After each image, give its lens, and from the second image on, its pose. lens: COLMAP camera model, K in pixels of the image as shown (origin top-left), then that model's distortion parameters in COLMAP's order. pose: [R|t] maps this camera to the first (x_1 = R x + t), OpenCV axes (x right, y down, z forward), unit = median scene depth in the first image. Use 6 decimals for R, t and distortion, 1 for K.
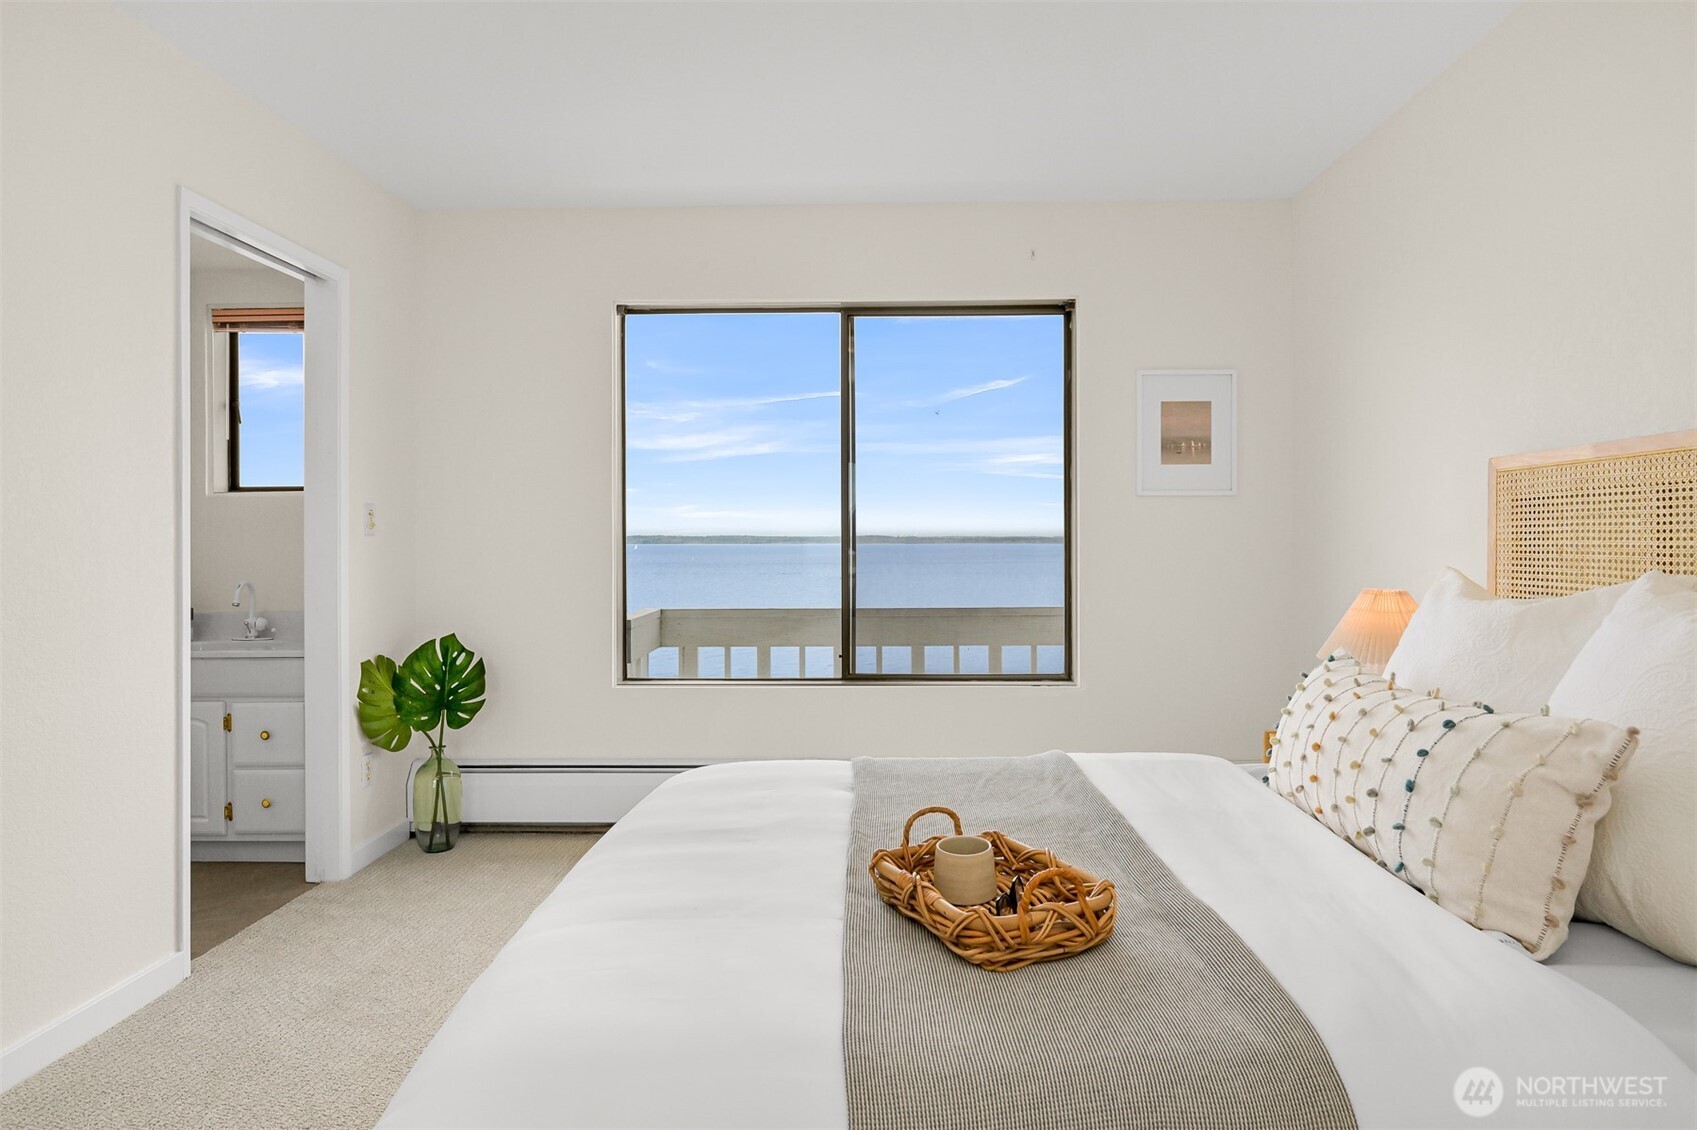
lens RADIAL K [[980.6, 0, 843.8], [0, 980.6, 548.7], [0, 0, 1]] dist [0.000809, 0.002009]
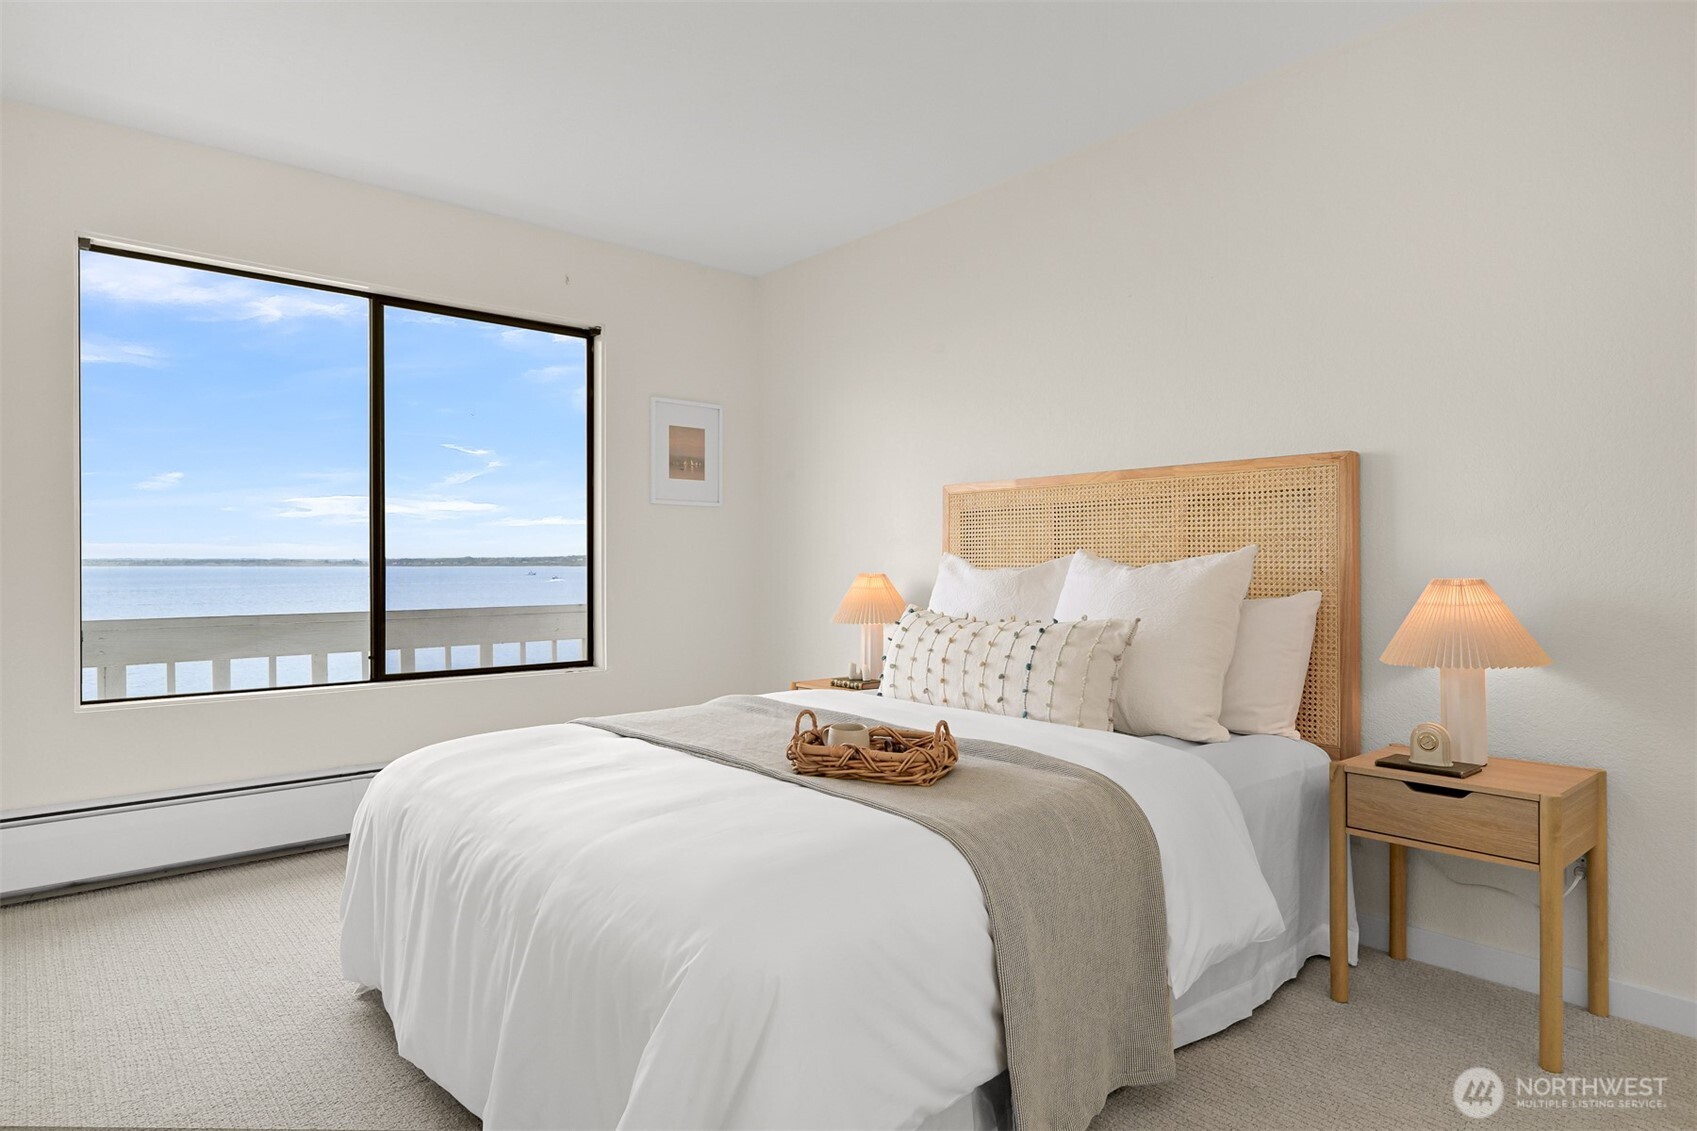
lens RADIAL K [[980.6, 0, 848.0], [0, 980.6, 573.7], [0, 0, 1]] dist [0.000809, 0.002009]
pose [[0.732315, -0.003461, 0.680958, -0.330816], [0.002537, 0.999994, 0.002354, 0.028138], [-0.680962, 0.000004, 0.732319, -0.021835]]
